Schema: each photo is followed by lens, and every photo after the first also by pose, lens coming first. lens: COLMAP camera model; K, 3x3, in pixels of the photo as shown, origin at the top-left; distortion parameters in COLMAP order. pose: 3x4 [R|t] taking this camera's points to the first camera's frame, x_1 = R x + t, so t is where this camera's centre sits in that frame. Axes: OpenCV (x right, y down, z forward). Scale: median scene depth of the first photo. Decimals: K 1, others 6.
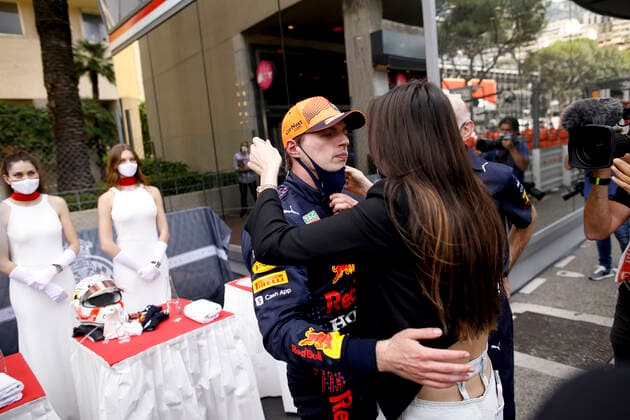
lens RADIAL K [[438.1, 0, 314.7], [0, 438.1, 207.2], [0, 0, 1]] dist [-0.060066, 0.059268]
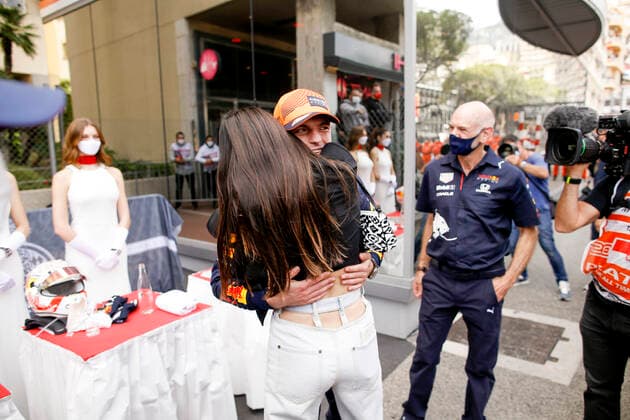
lens RADIAL K [[438.1, 0, 314.7], [0, 438.1, 207.2], [0, 0, 1]] dist [-0.060066, 0.059268]
pose [[0.982016, 0.052643, 0.181310, -0.131332], [-0.052342, 0.998608, -0.006447, 0.021478], [-0.181397, -0.003159, 0.983405, 0.021702]]
